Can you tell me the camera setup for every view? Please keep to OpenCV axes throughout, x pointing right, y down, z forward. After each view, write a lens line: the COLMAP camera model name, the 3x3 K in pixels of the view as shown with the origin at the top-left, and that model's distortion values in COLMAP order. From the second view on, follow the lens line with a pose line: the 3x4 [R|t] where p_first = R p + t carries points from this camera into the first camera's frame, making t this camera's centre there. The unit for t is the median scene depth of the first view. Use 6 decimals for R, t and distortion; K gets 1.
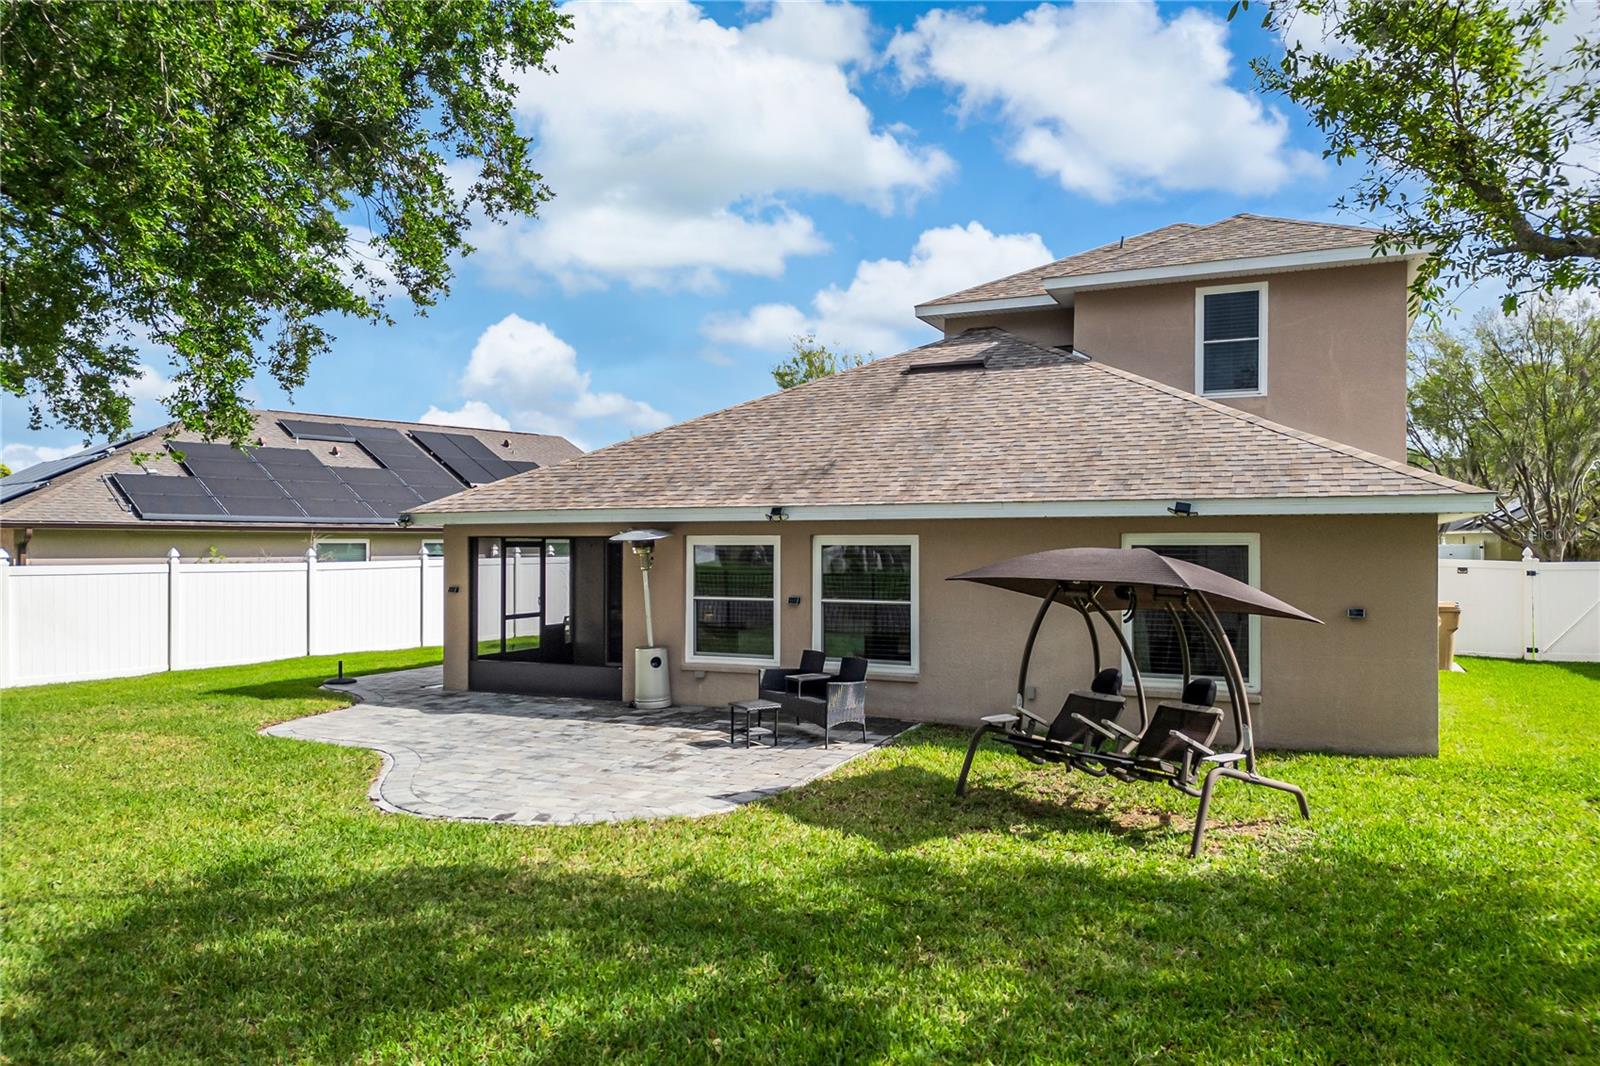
lens RADIAL K [[1125.9, 0, 804.5], [0, 1125.9, 534.6], [0, 0, 1]] dist [0.093905, -0.097663]
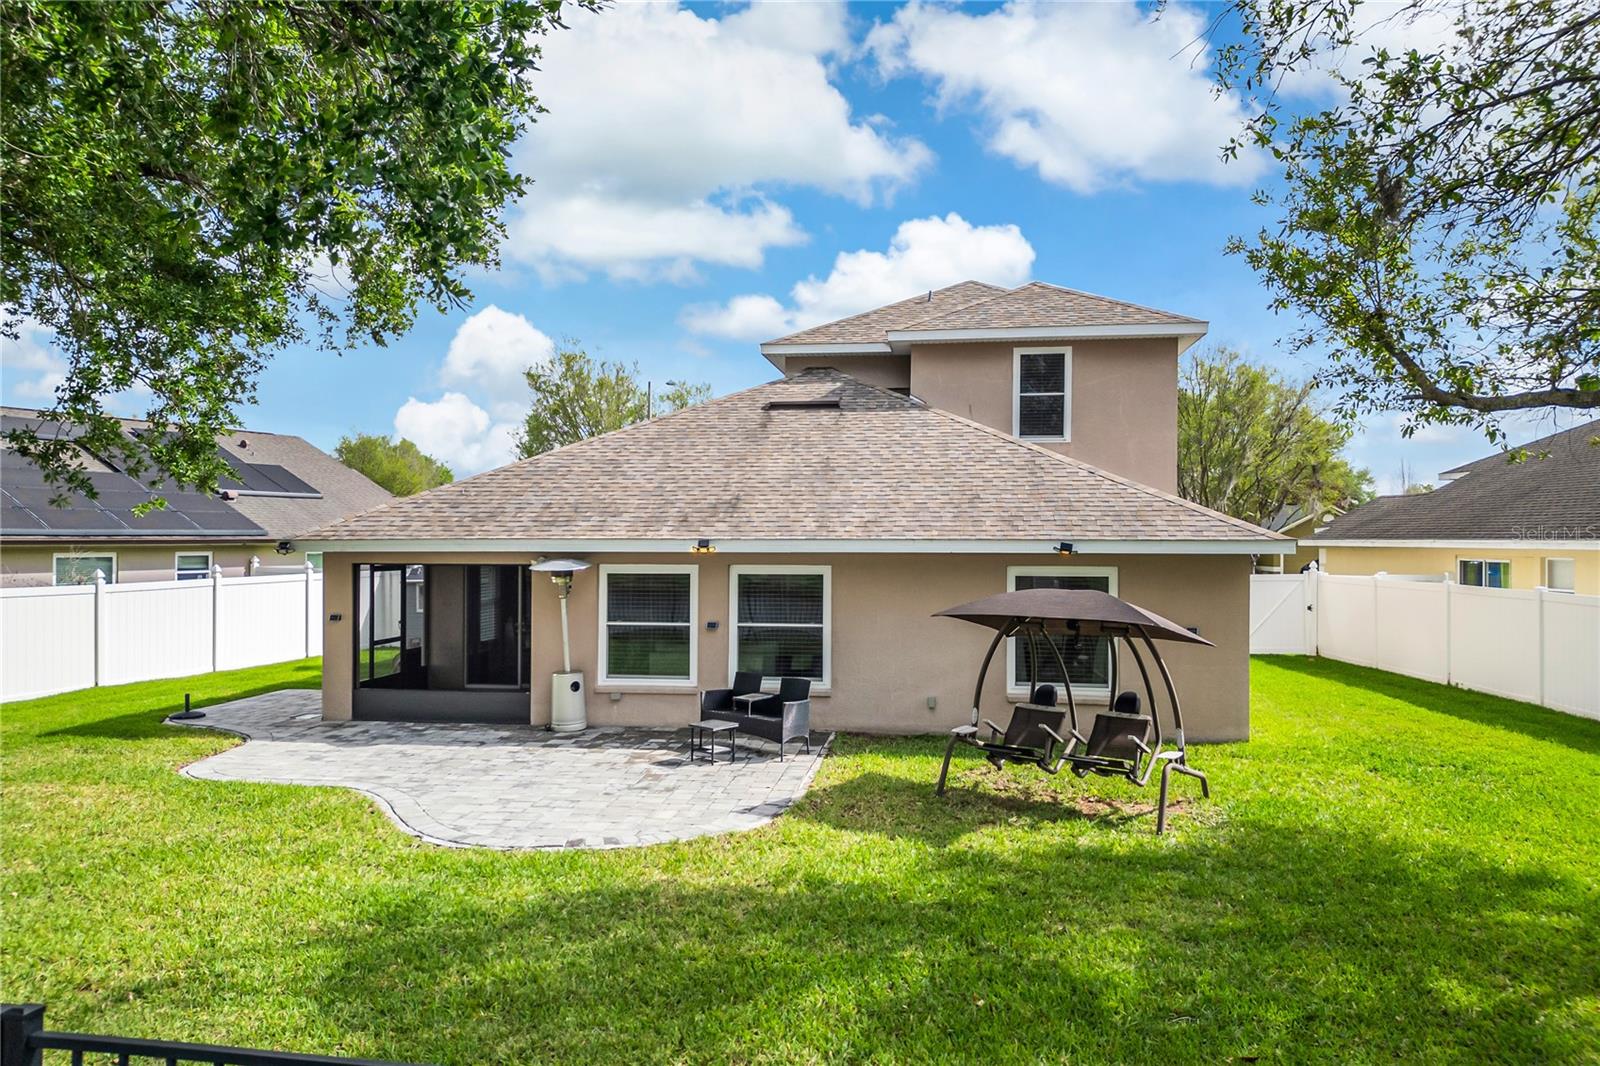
lens RADIAL K [[1125.9, 0, 804.5], [0, 1125.9, 534.6], [0, 0, 1]] dist [0.093905, -0.097663]
pose [[0.958304, 0.002222, 0.285742, -0.225855], [-0.003947, 0.999977, 0.005461, -0.033901], [-0.285723, -0.006361, 0.958291, -0.065825]]
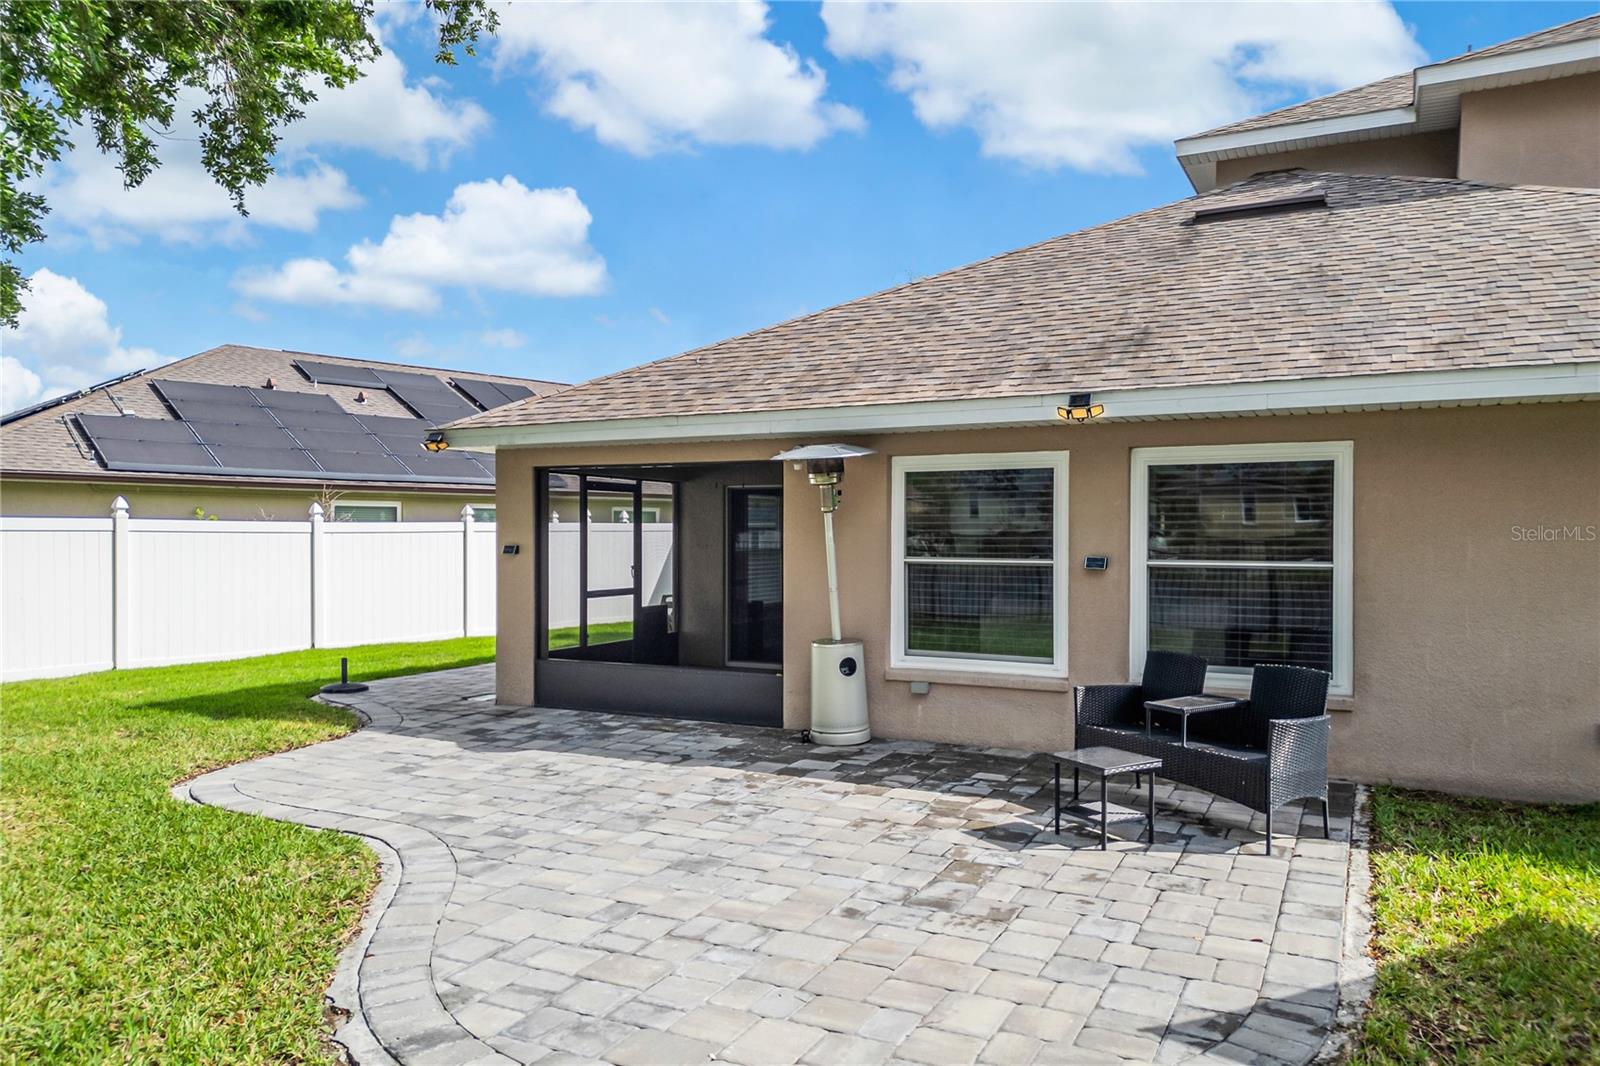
lens RADIAL K [[1125.9, 0, 804.5], [0, 1125.9, 534.6], [0, 0, 1]] dist [0.093905, -0.097663]
pose [[0.999325, 0.001267, -0.036702, -0.131572], [-0.000957, 0.999964, 0.008470, 0.037999], [0.036712, -0.008429, 0.999290, 0.401284]]
